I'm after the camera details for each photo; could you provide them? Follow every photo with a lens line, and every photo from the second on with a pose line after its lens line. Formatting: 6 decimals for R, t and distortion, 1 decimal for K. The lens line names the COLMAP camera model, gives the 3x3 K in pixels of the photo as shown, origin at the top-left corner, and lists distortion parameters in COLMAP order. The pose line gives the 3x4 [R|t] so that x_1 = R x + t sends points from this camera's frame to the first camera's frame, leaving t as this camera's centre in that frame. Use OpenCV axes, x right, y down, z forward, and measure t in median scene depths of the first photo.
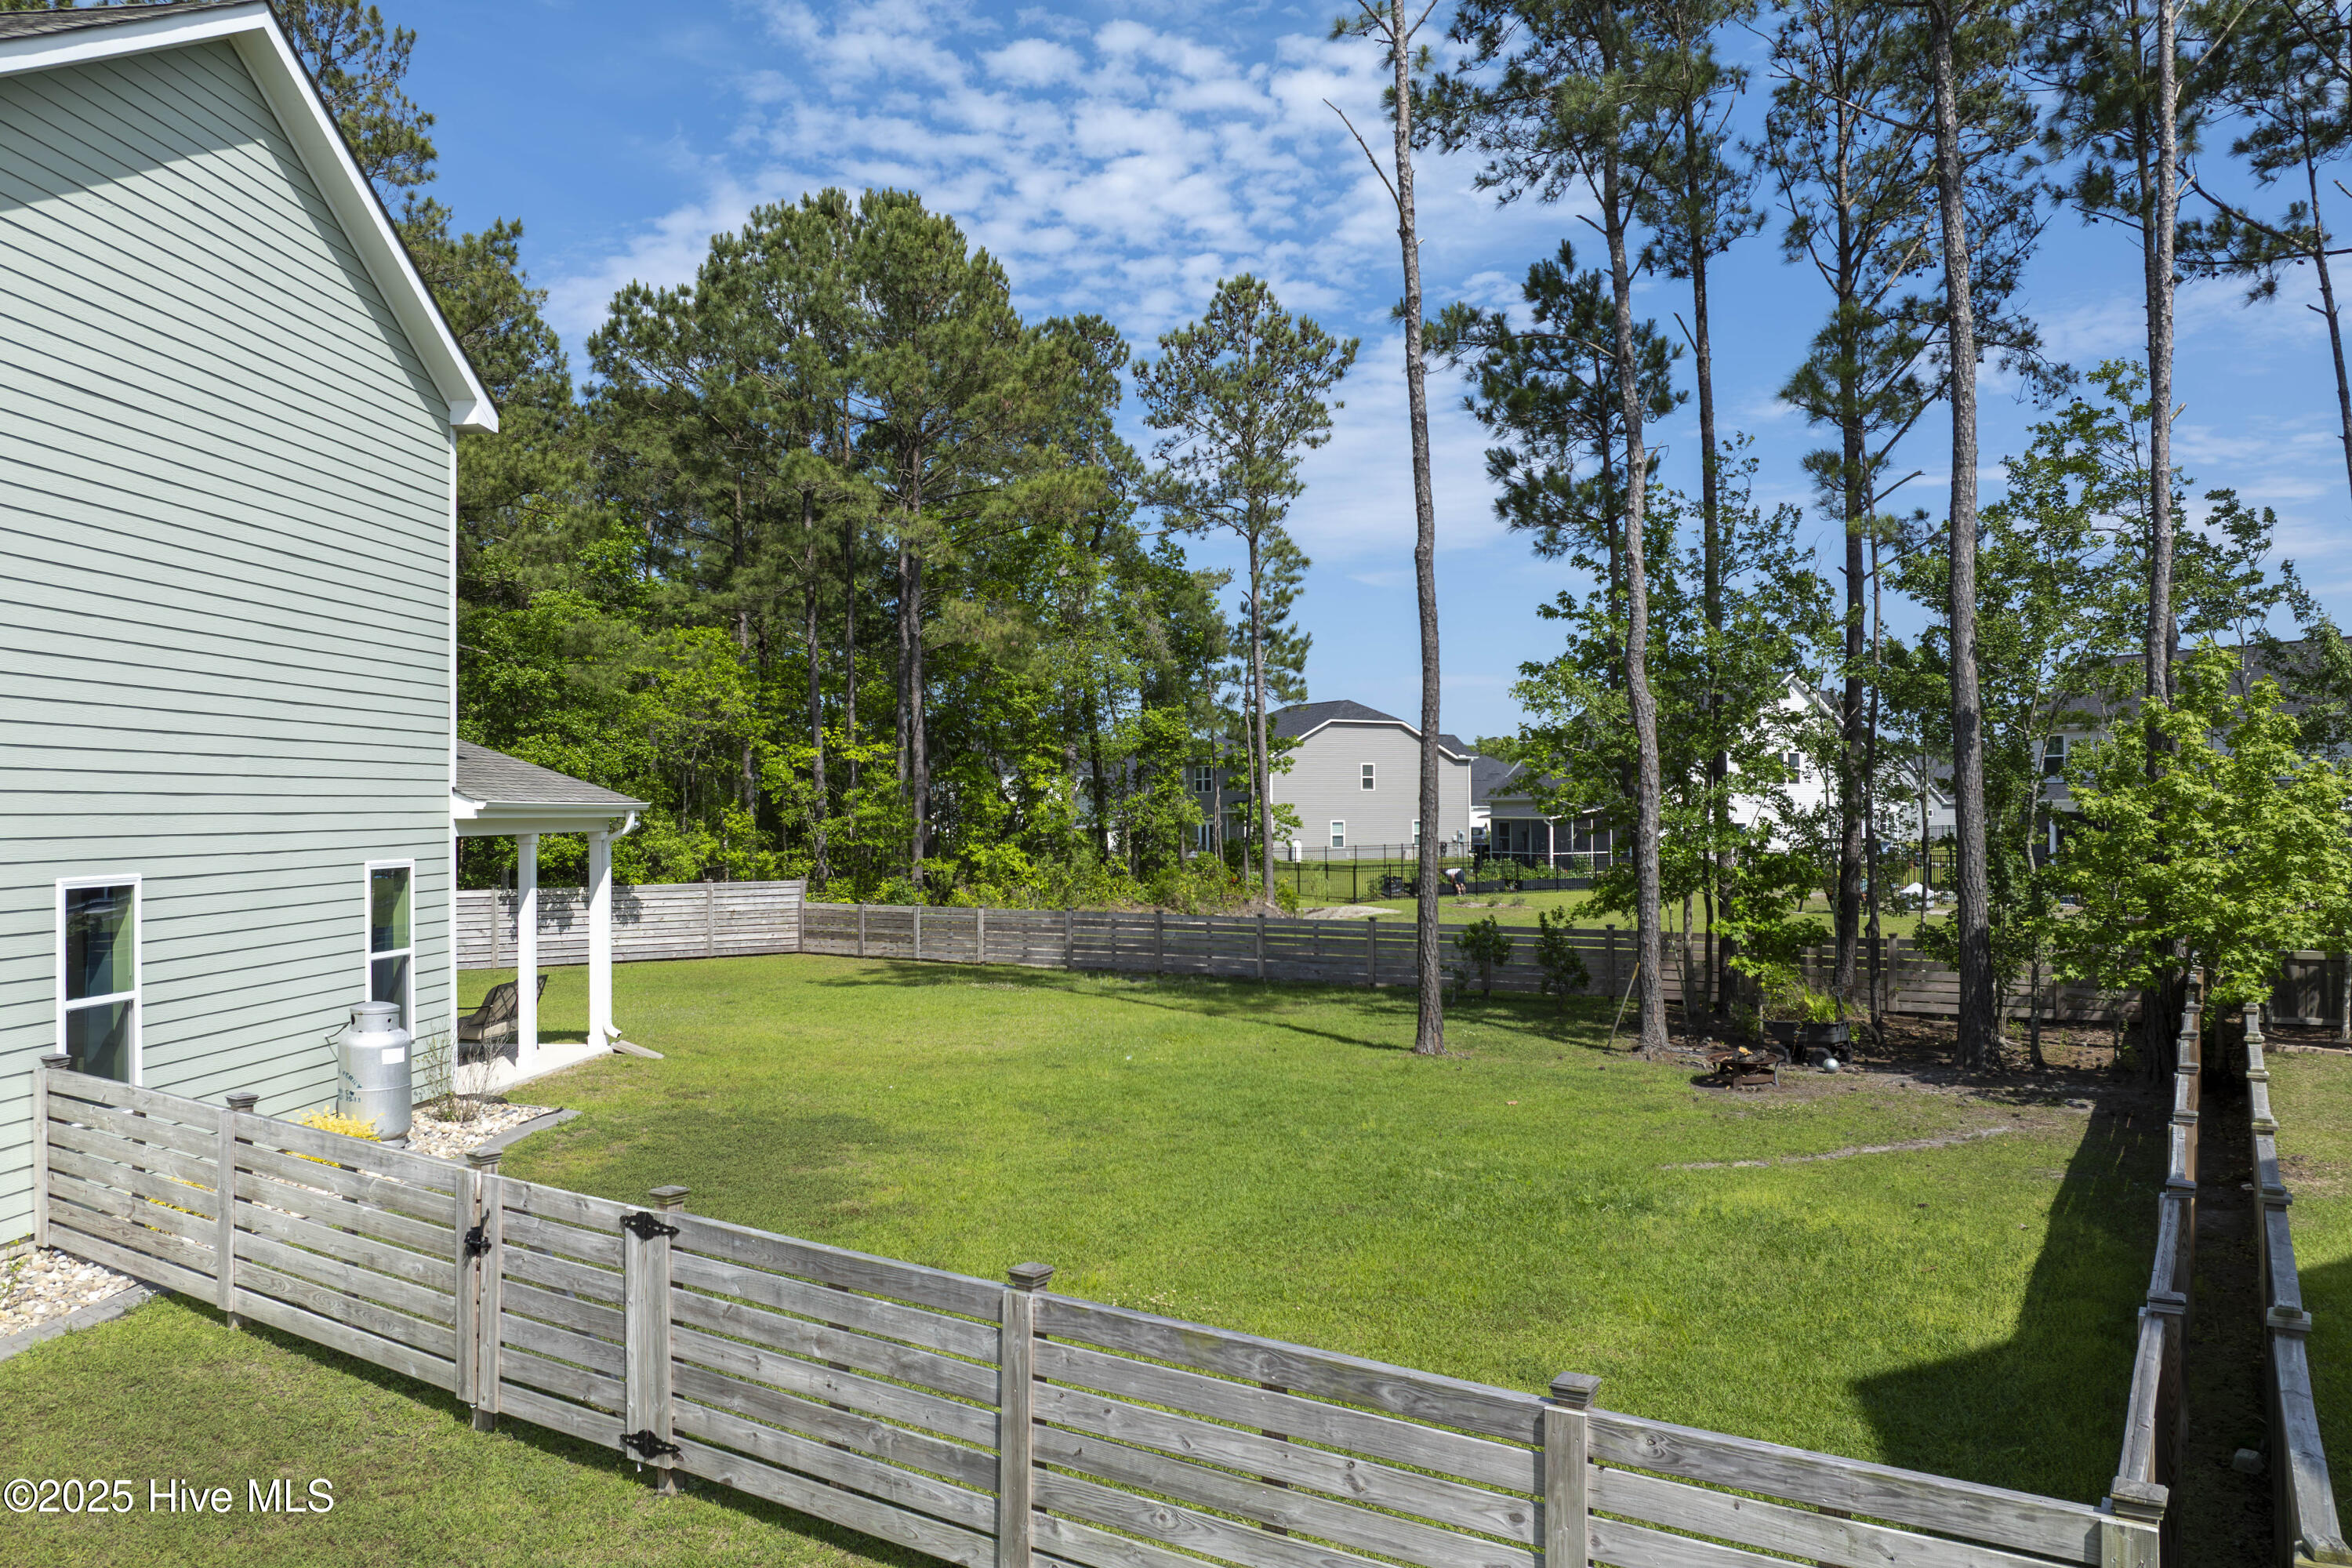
lens RADIAL K [[1659.4, 0, 1185.6], [0, 1659.4, 808.5], [0, 0, 1]] dist [-0.029410, -0.000545]
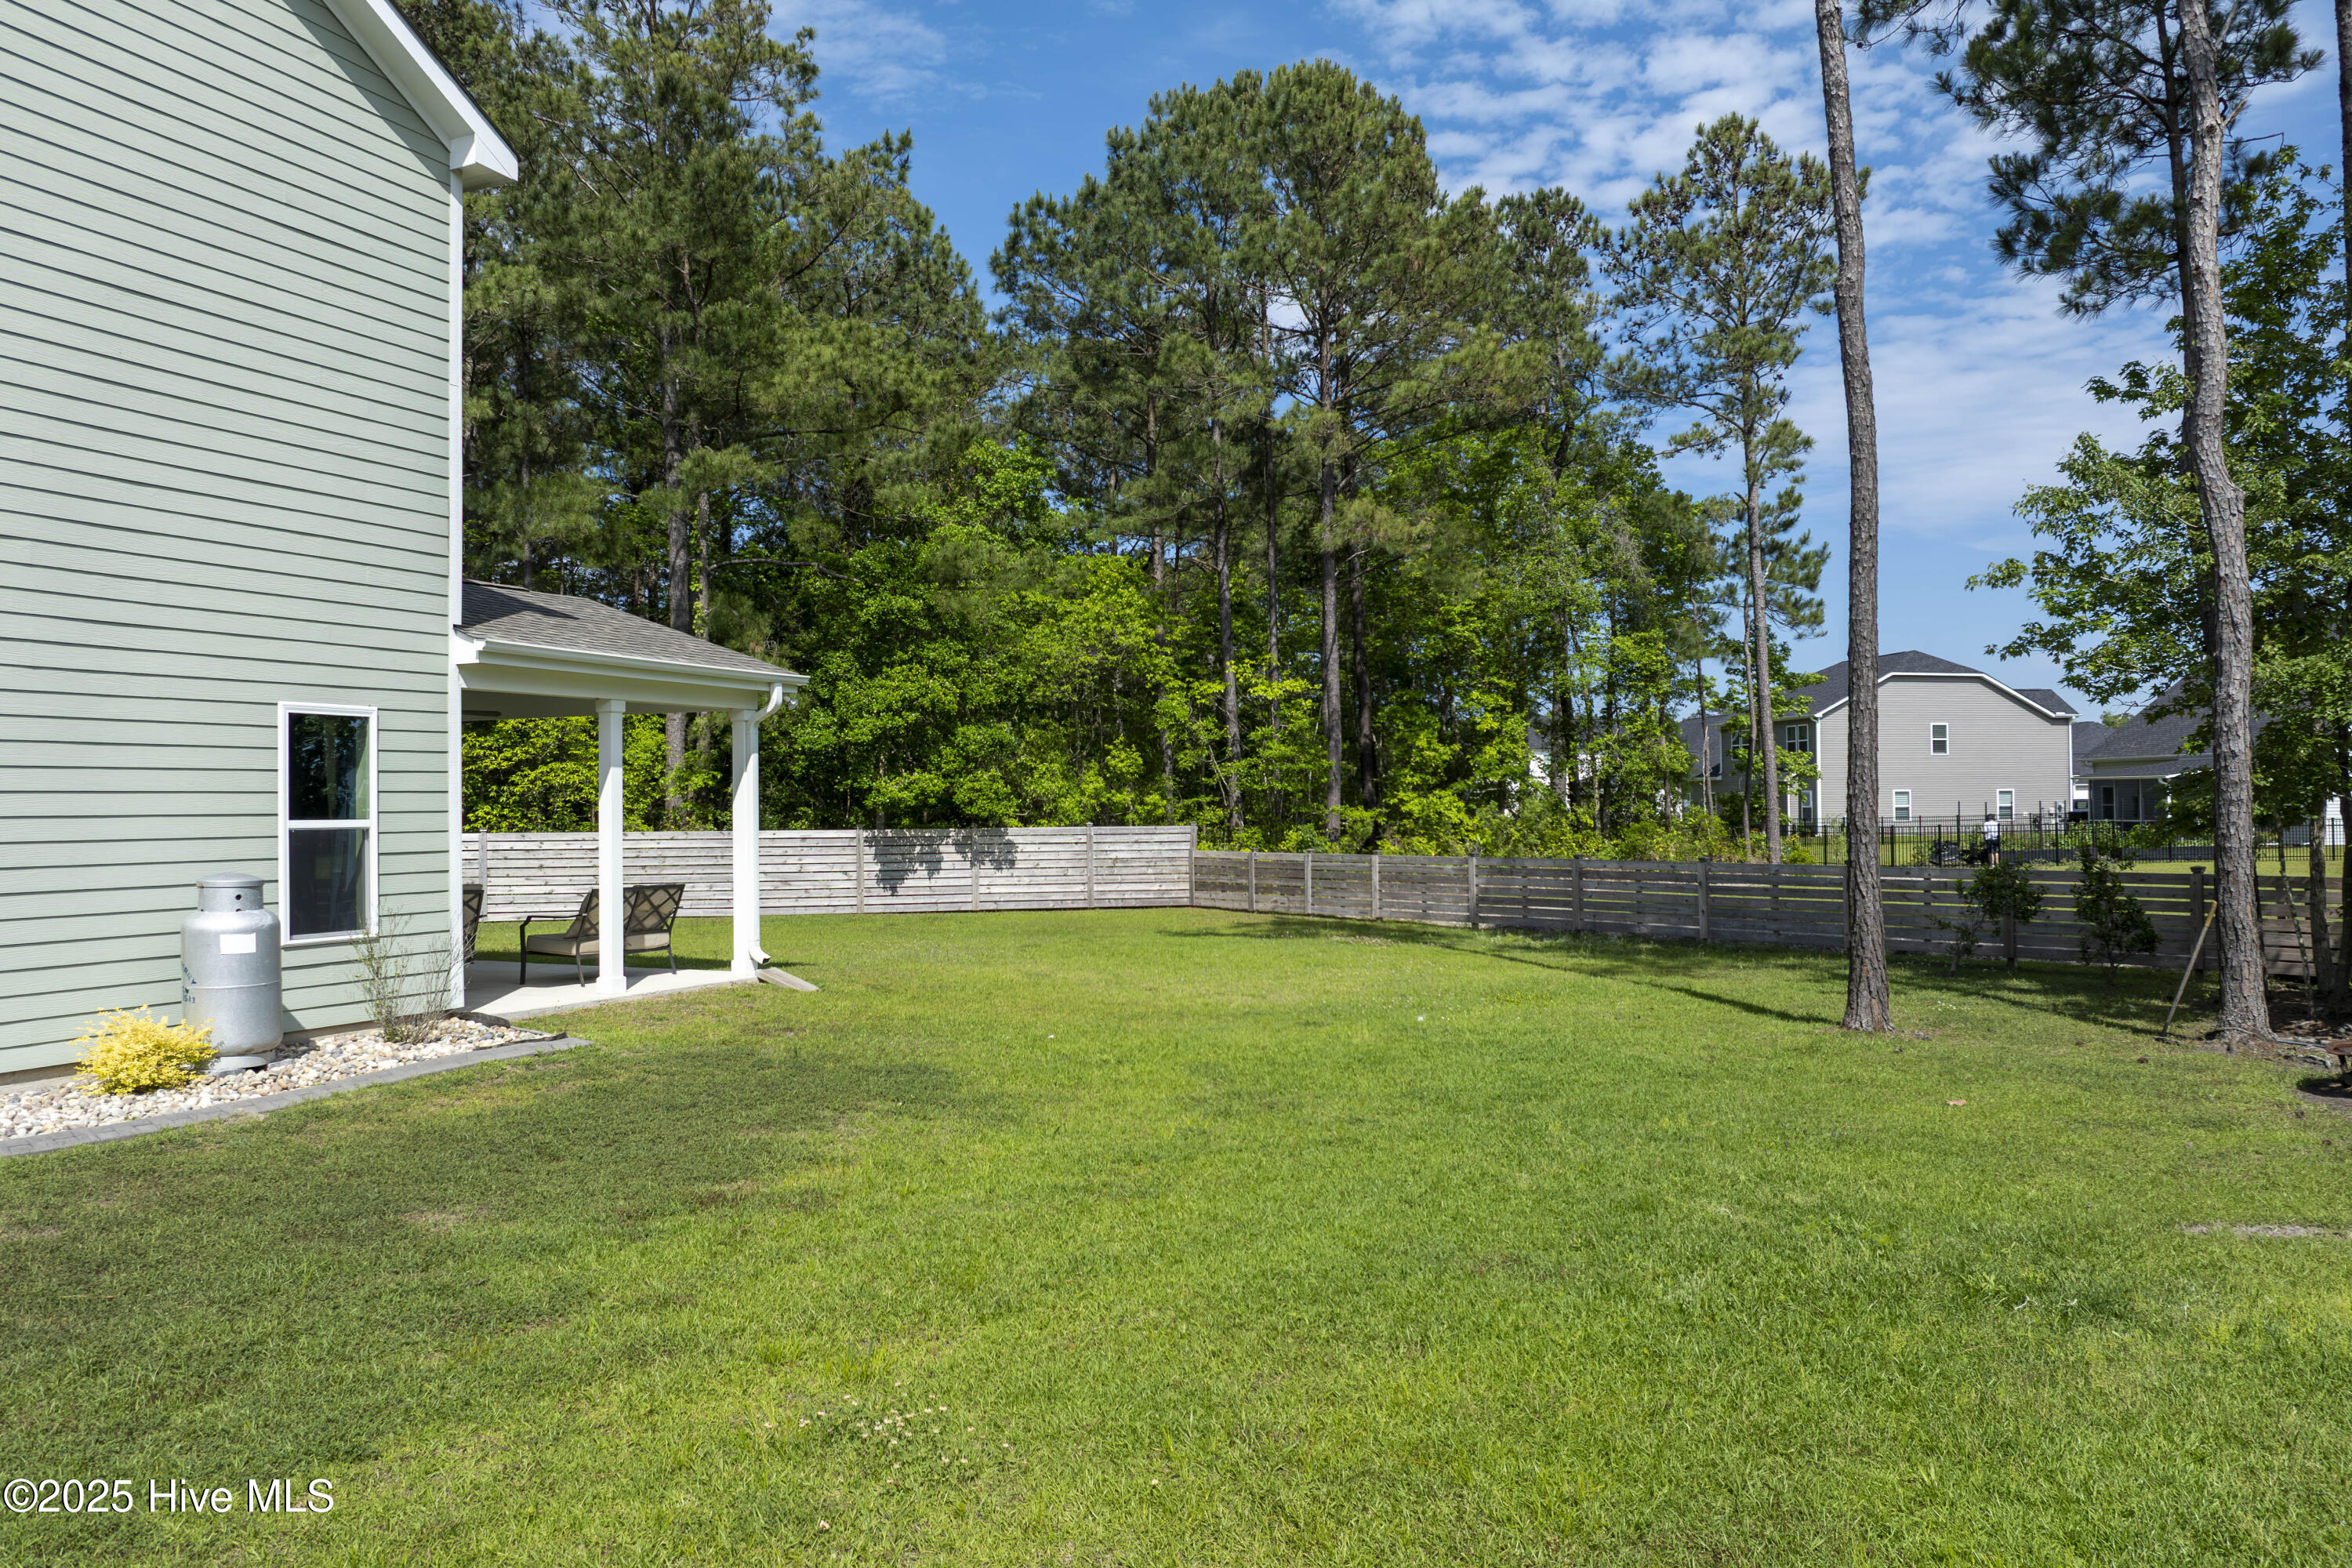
lens RADIAL K [[1665.8, 0, 1183.0], [0, 1665.8, 781.6], [0, 0, 1]] dist [-0.028418, -0.002565]
pose [[0.943500, -0.006973, -0.331300, 0.057097], [0.003308, 0.999927, -0.011627, 0.028046], [0.331357, 0.009874, 0.943454, 0.140720]]
